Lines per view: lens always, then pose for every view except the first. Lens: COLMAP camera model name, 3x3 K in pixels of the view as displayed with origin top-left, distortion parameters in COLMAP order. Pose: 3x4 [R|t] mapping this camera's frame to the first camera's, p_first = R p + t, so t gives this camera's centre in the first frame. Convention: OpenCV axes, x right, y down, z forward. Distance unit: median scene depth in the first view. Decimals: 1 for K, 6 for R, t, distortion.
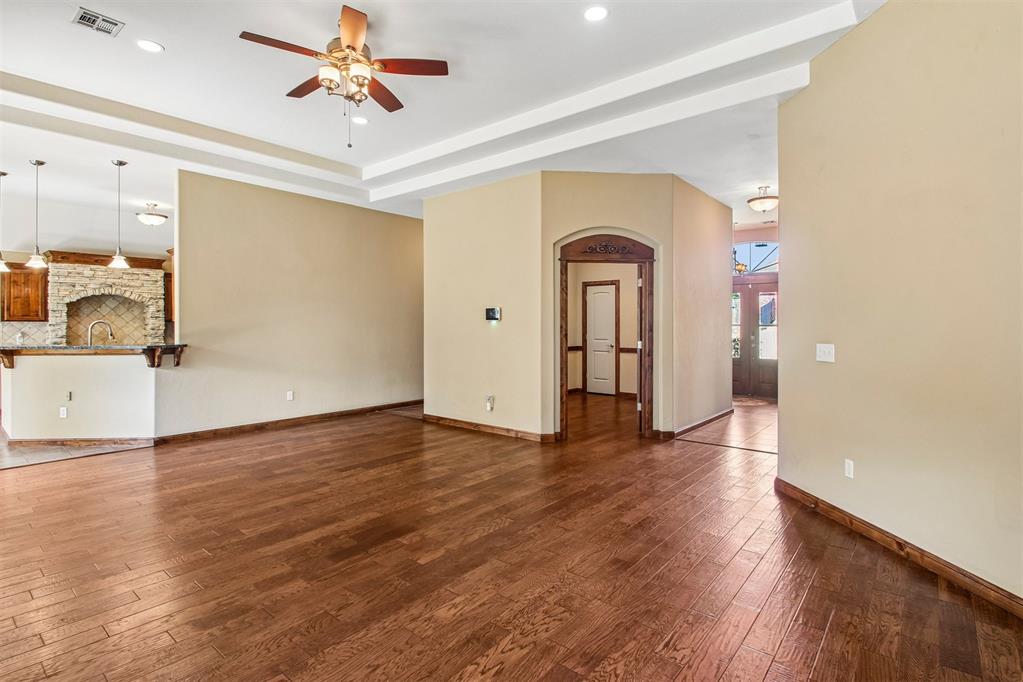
lens RADIAL K [[501.8, 0, 503.7], [0, 501.8, 326.4], [0, 0, 1]] dist [0.003362, -0.009013]
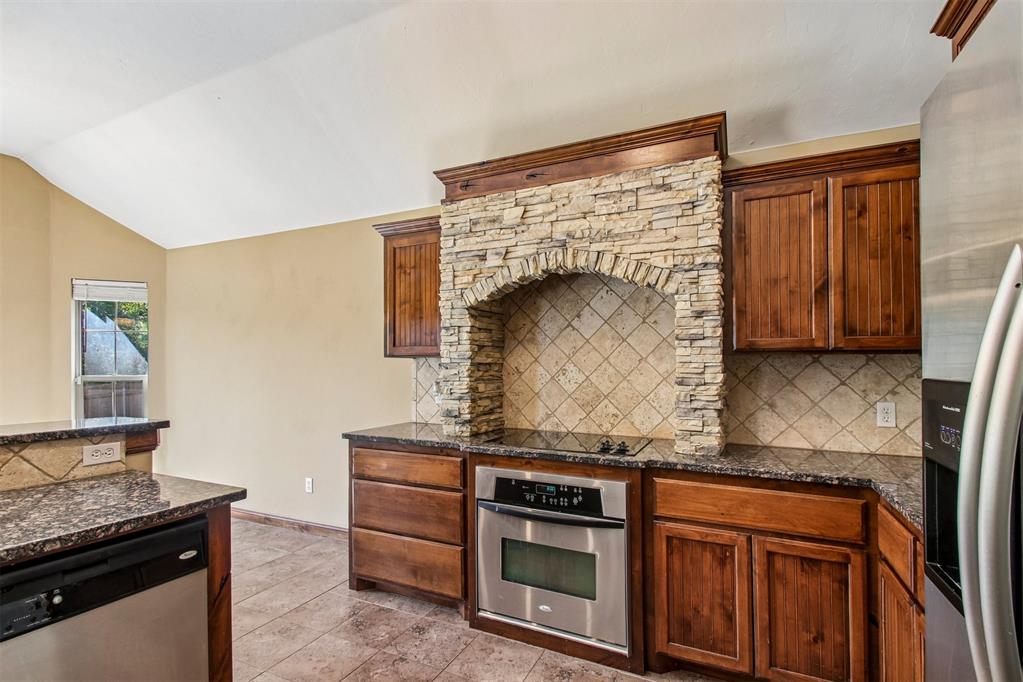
lens RADIAL K [[474.2, 0, 514.3], [0, 474.2, 364.9], [0, 0, 1]] dist [-0.000080, -0.008234]
pose [[0.251645, -0.000407, -0.967820, -0.533048], [-0.007981, 0.999965, -0.002496, -0.002777], [0.967787, 0.008352, 0.251633, 0.954861]]
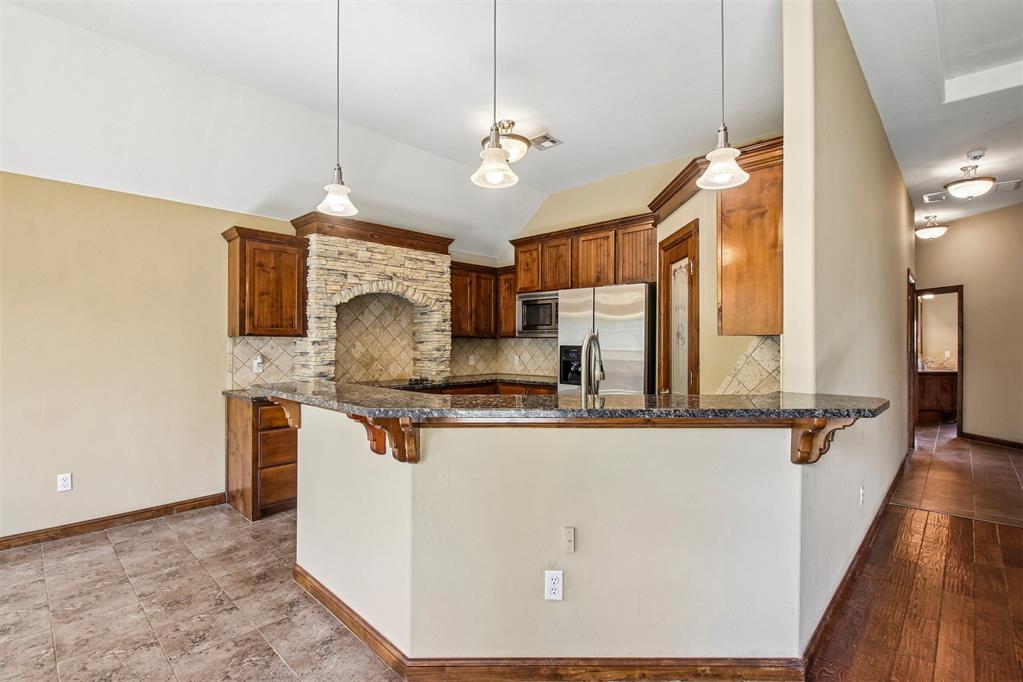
lens RADIAL K [[474.2, 0, 513.1], [0, 474.2, 337.8], [0, 0, 1]] dist [-0.000080, -0.008234]
pose [[0.997947, 0.002491, -0.064001, -0.640834], [-0.003414, 0.999892, -0.014312, -0.001464], [0.063958, 0.014502, 0.997847, 0.471606]]
